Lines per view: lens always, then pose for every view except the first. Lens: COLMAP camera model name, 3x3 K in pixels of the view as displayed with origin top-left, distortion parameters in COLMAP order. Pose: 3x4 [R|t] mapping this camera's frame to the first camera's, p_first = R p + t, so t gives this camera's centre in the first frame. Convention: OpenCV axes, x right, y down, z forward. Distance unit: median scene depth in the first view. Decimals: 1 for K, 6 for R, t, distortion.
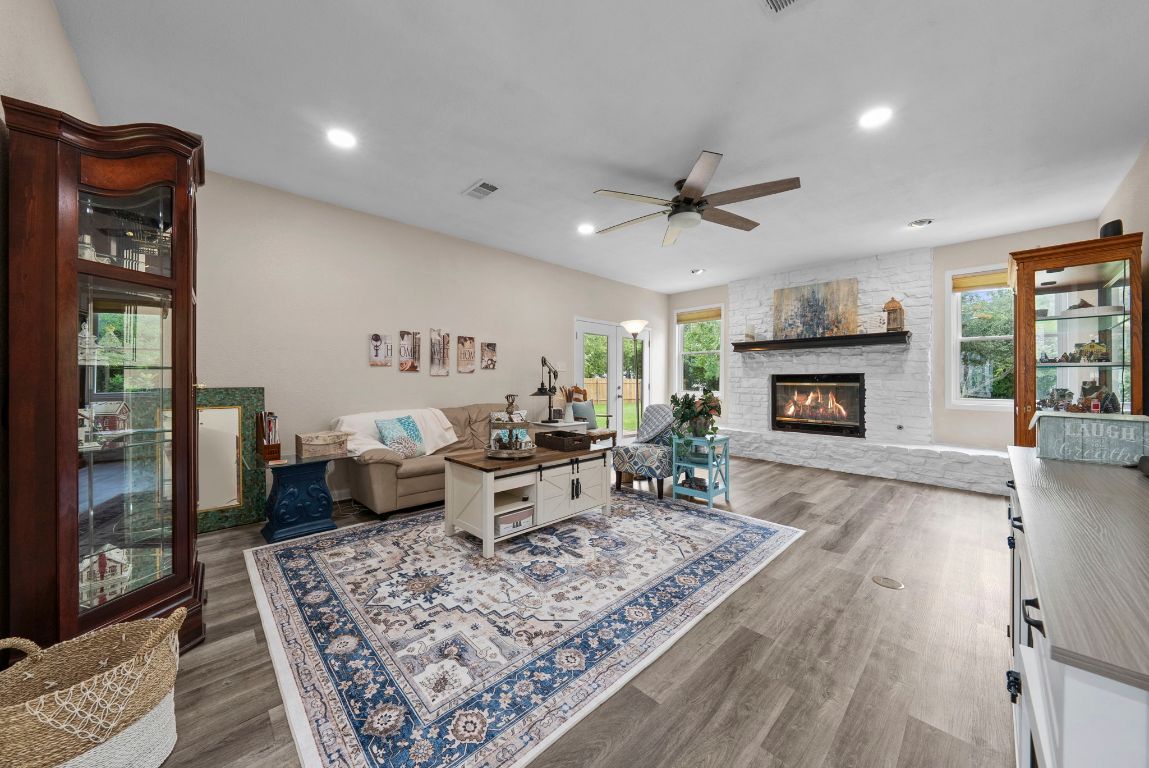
lens RADIAL K [[399.0, 0, 567.5], [0, 399.0, 380.0], [0, 0, 1]] dist [-0.001527, -0.000062]
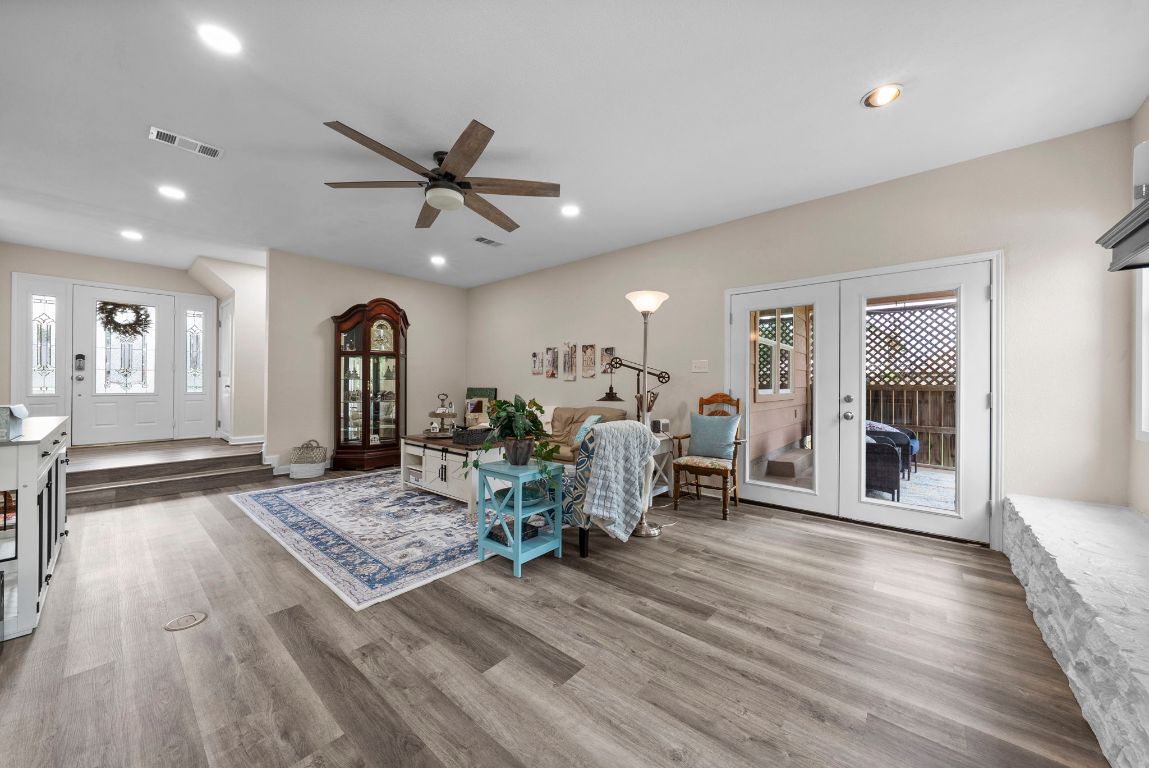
lens RADIAL K [[399.0, 0, 568.1], [0, 399.0, 385.4], [0, 0, 1]] dist [-0.001527, -0.000062]
pose [[0.103301, -0.001536, -0.994649, 1.283315], [-0.004174, 0.999989, -0.001977, 0.009431], [0.994641, 0.004356, 0.103294, 1.275115]]
